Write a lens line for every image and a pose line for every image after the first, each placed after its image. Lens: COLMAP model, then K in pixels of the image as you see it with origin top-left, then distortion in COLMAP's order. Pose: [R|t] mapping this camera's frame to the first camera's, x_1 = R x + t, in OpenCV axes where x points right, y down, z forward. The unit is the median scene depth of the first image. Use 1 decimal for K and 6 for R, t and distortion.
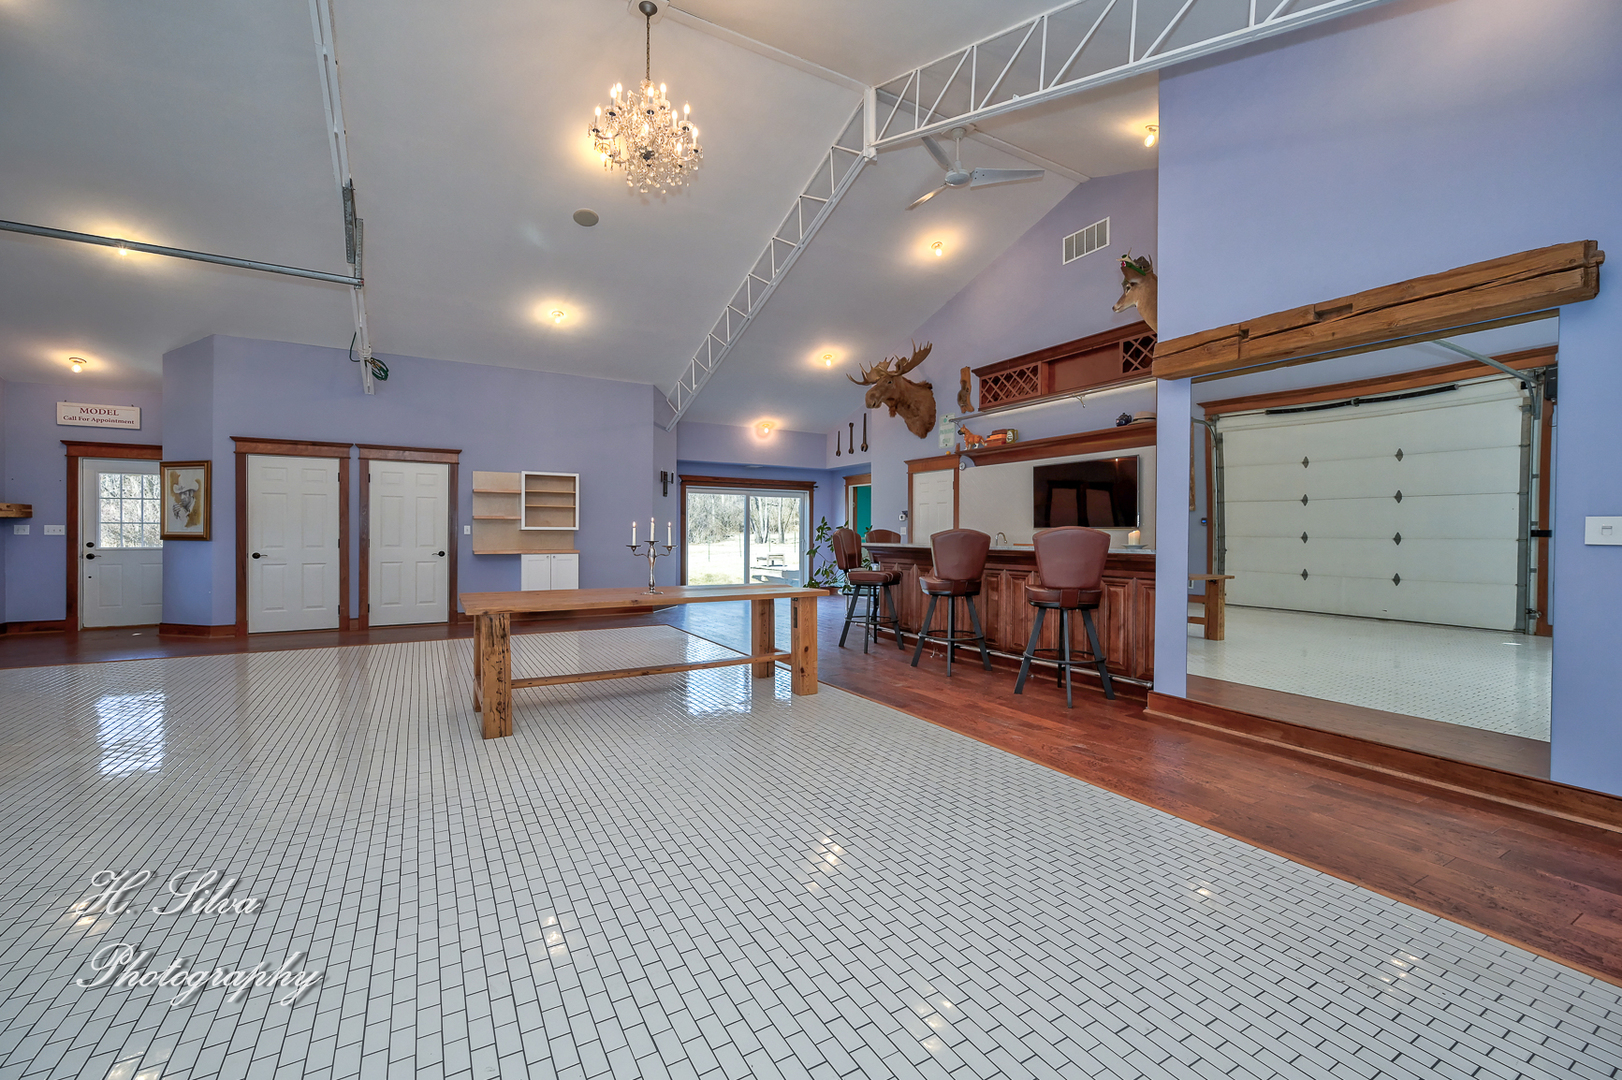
lens RADIAL K [[645.8, 0, 811.0], [0, 645.8, 540.0], [0, 0, 1]] dist [0.010367, -0.000036]
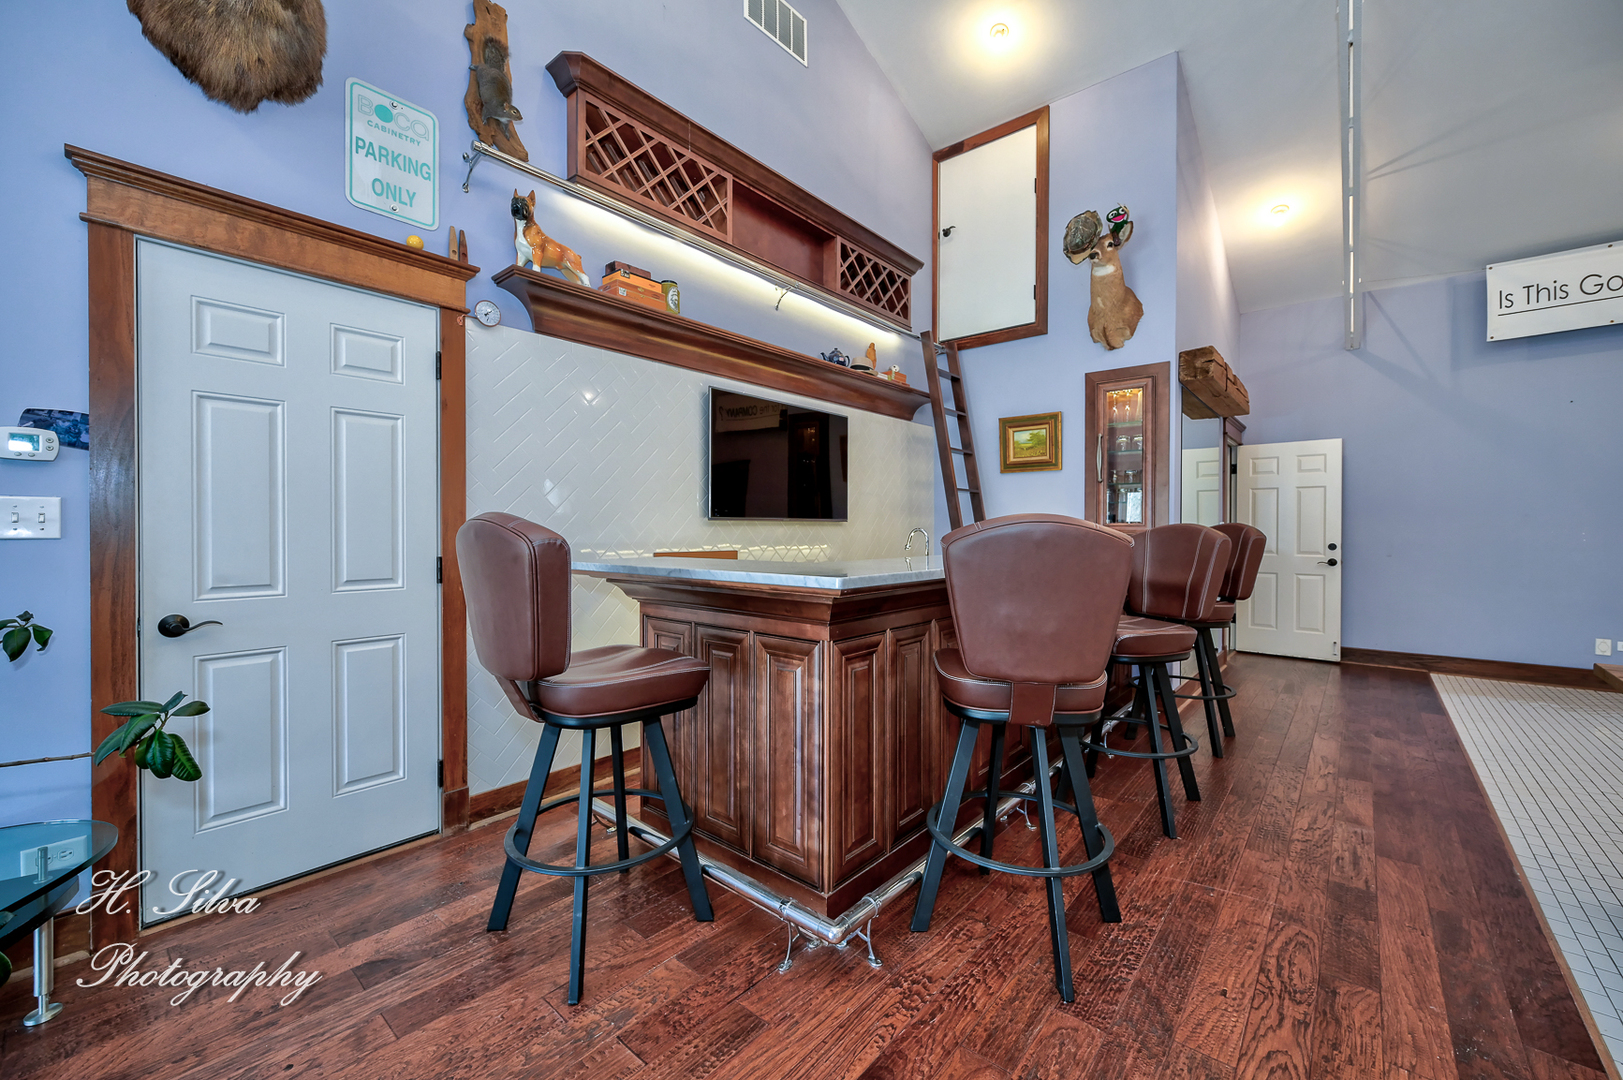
lens RADIAL K [[646.2, 0, 811.5], [0, 646.2, 540.0], [0, 0, 1]] dist [0.010367, -0.000036]
pose [[-0.313575, -0.018405, 0.949385, -0.133277], [0.011235, 0.999670, 0.023091, -0.011134], [-0.949497, 0.017907, -0.313265, 1.086847]]
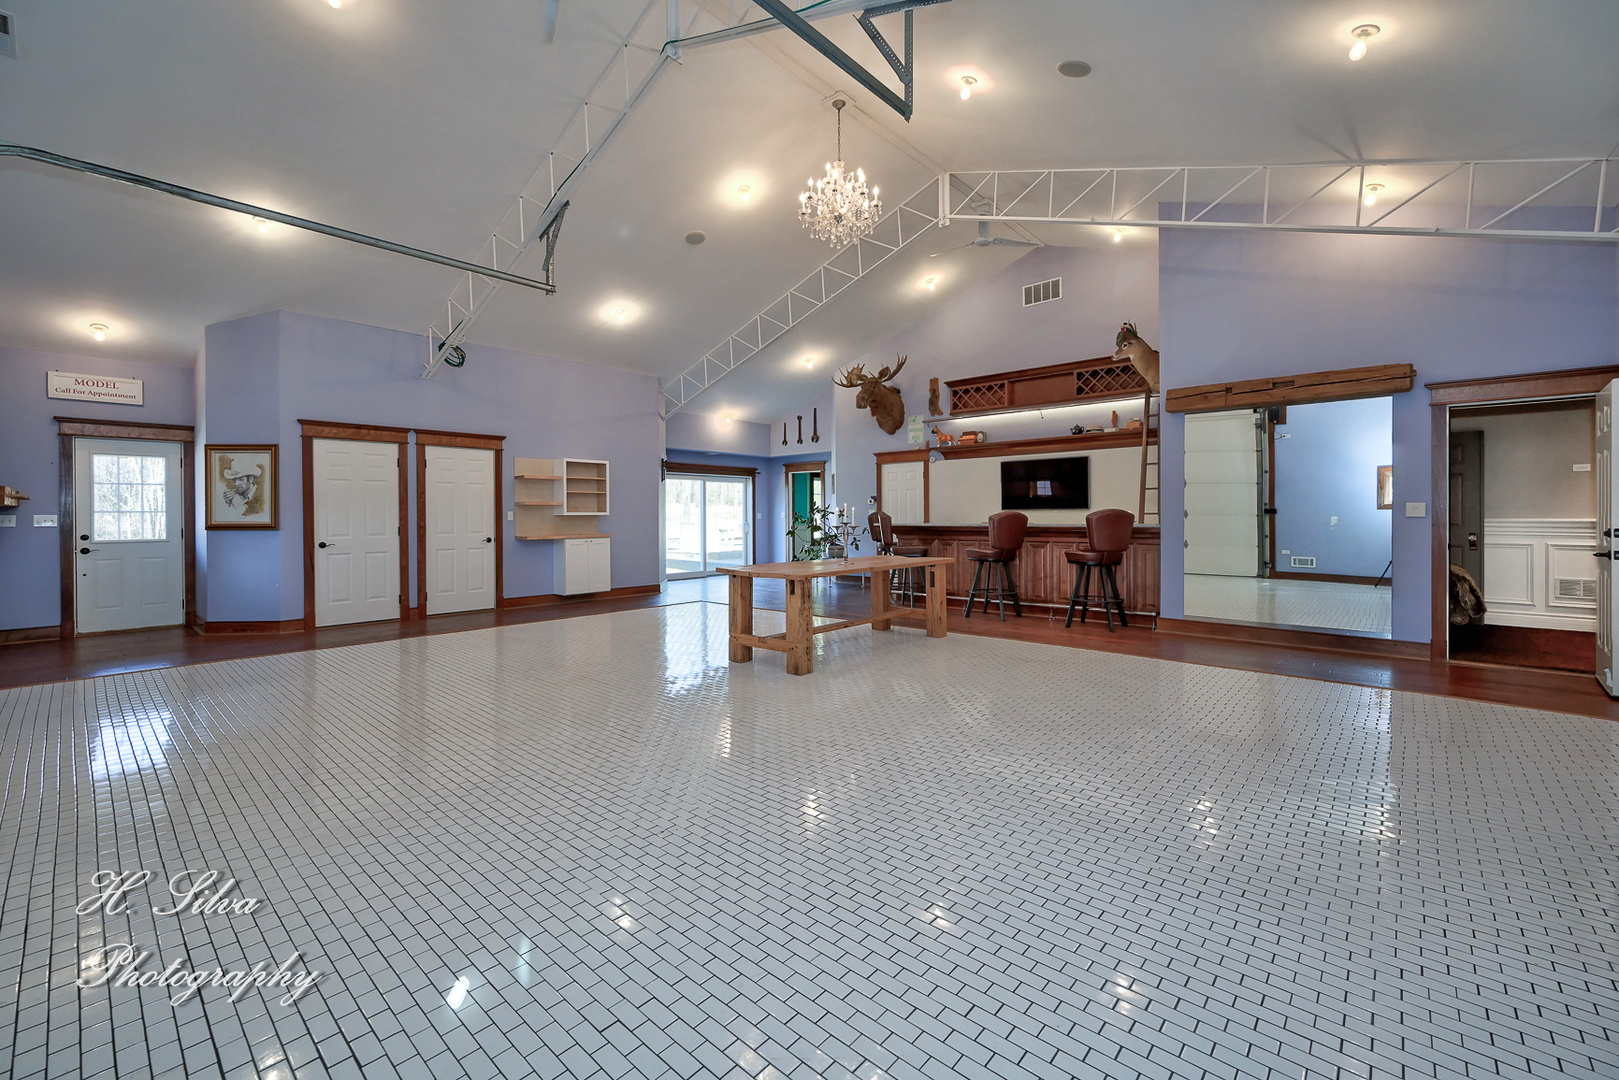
lens RADIAL K [[650.4, 0, 820.5], [0, 650.4, 525.8], [0, 0, 1]] dist [0.008052, 0.000054]
pose [[0.949881, -0.014860, 0.312258, -0.401305], [0.012916, 0.999882, 0.008293, -0.002504], [-0.312345, -0.003844, 0.949961, -0.114659]]
